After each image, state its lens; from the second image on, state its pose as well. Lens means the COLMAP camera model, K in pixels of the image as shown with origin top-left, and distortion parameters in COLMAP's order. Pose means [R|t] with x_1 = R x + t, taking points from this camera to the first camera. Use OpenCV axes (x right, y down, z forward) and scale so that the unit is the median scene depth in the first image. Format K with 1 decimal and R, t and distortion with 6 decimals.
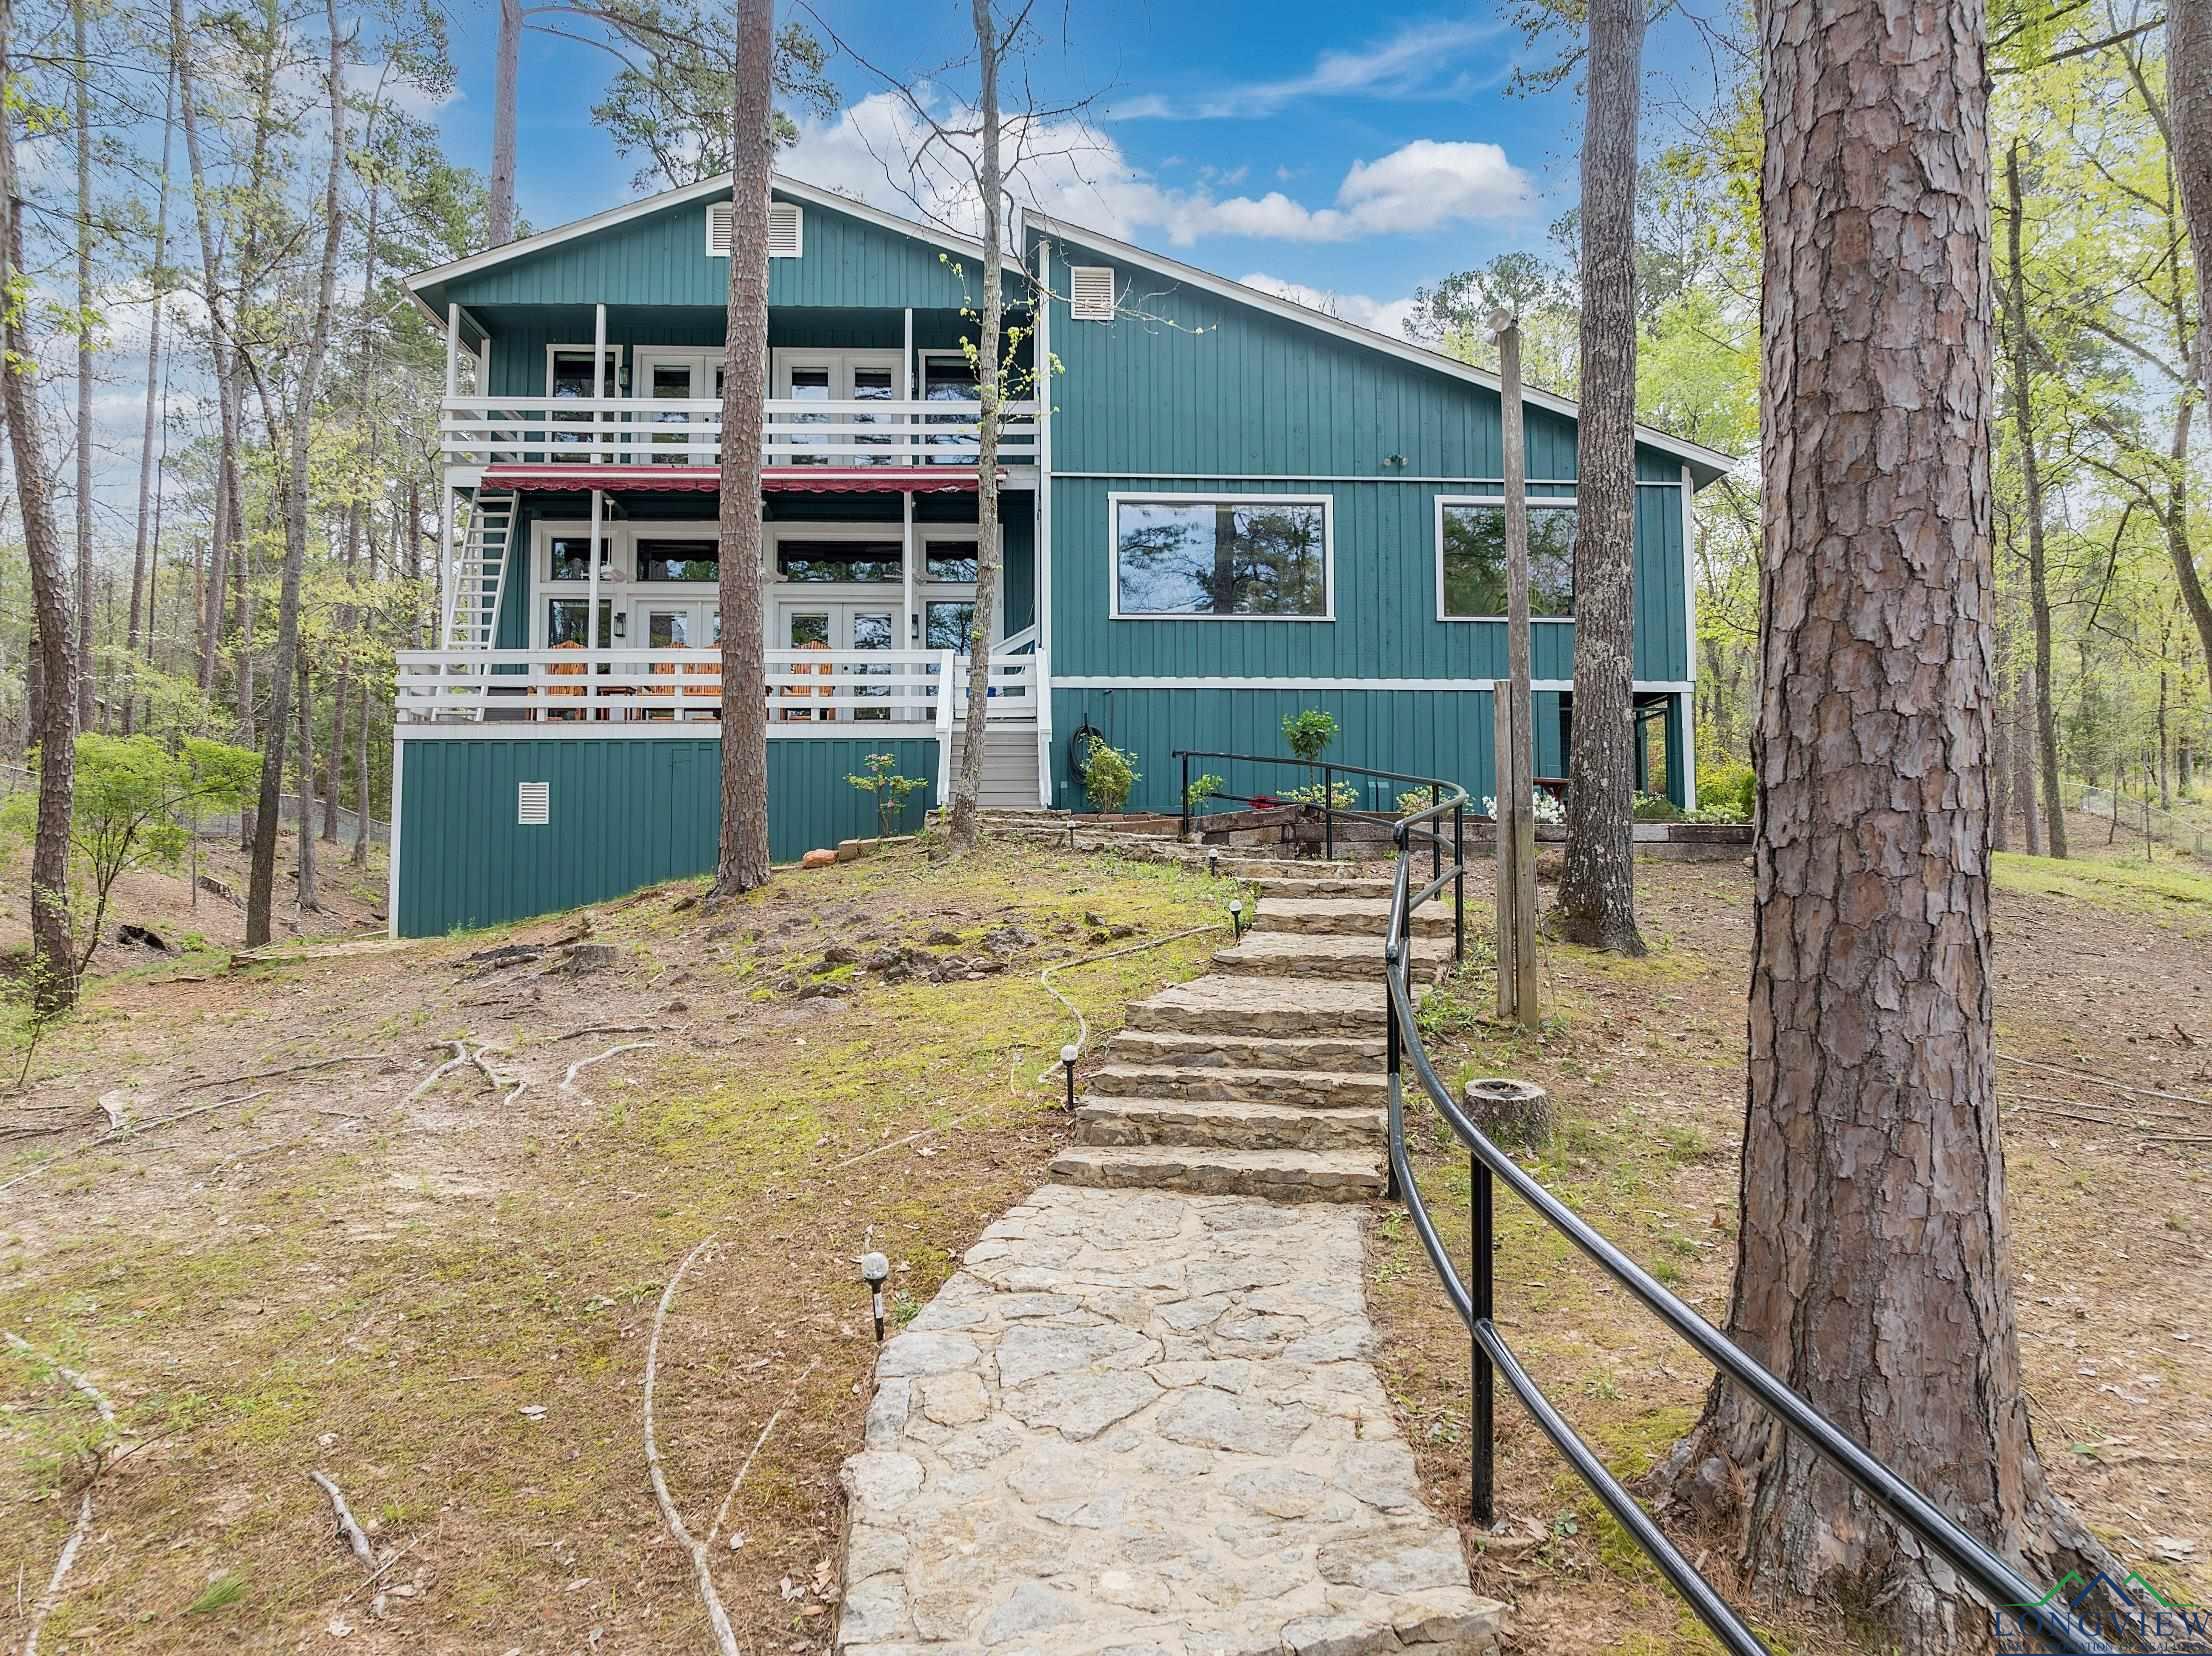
lens RADIAL K [[1650.8, 0, 1106.0], [0, 1650.8, 828.0], [0, 0, 1]] dist [-0.001958, -0.000752]
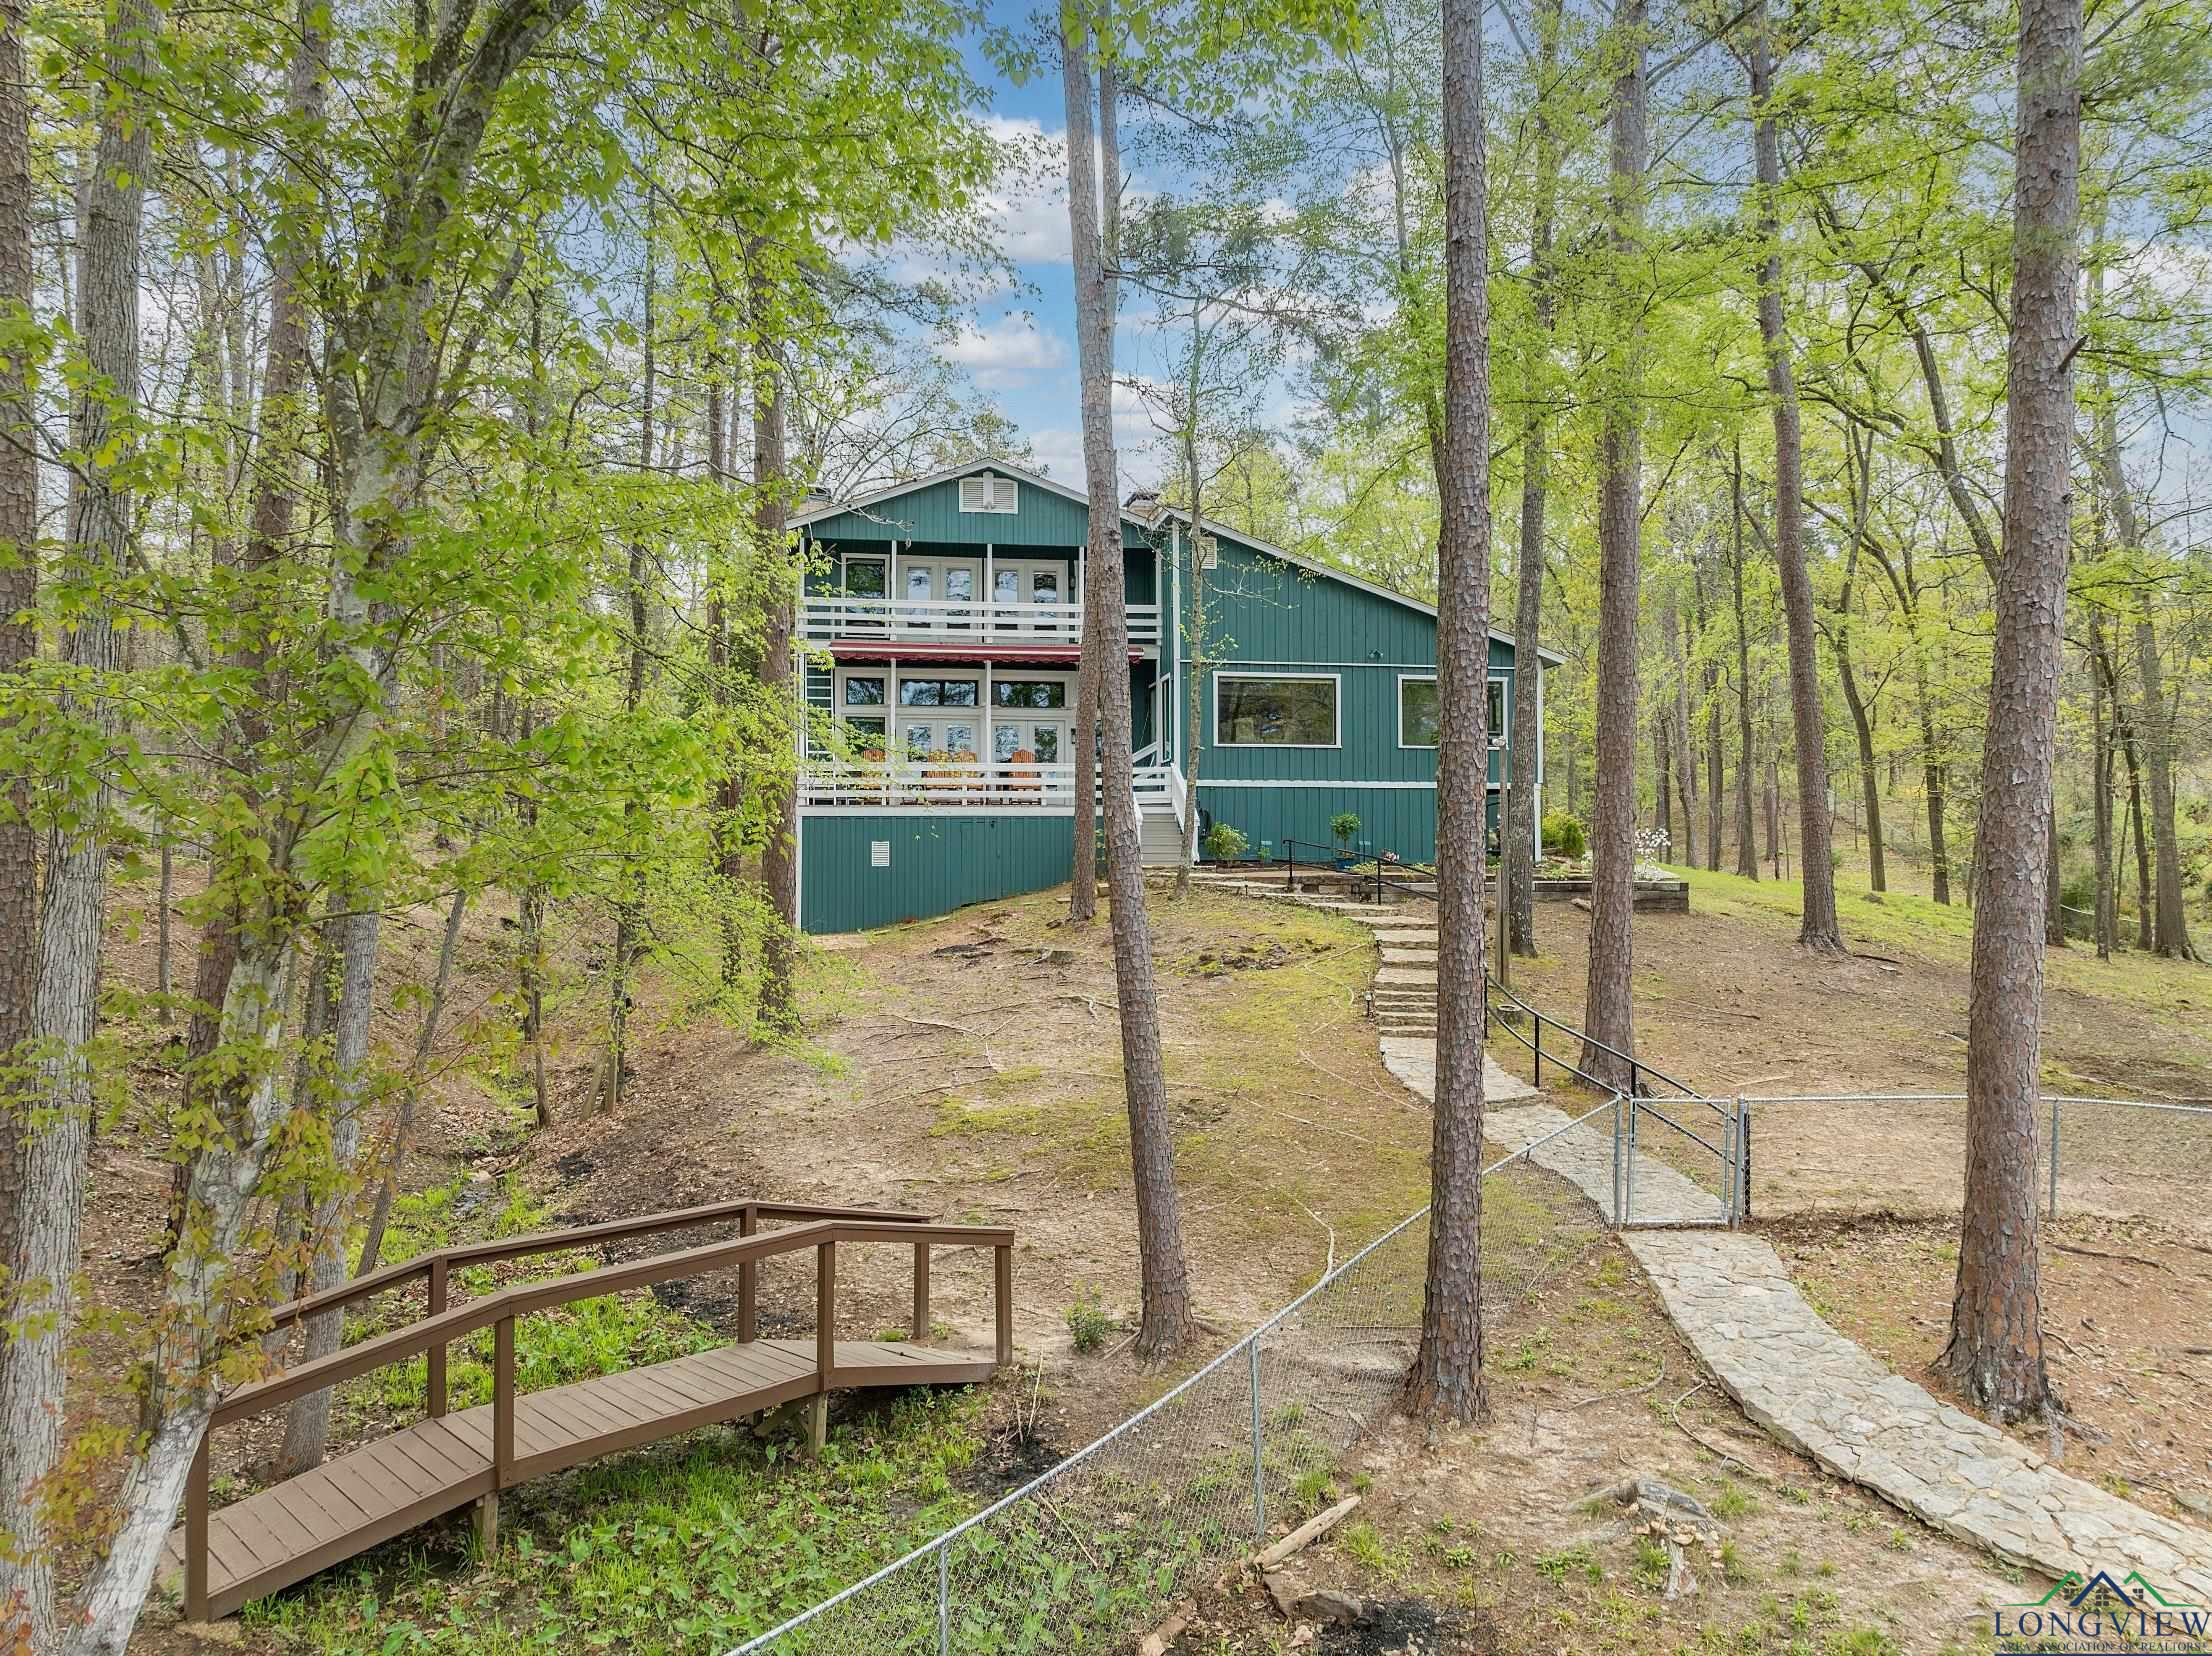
lens RADIAL K [[1554.5, 0, 1108.3], [0, 1554.5, 828.7], [0, 0, 1]] dist [-0.021444, -0.031047]
pose [[0.995995, 0.006888, 0.089147, -0.254840], [-0.009005, 0.999686, 0.023363, -0.080308], [-0.088959, -0.024073, 0.995744, -0.608597]]
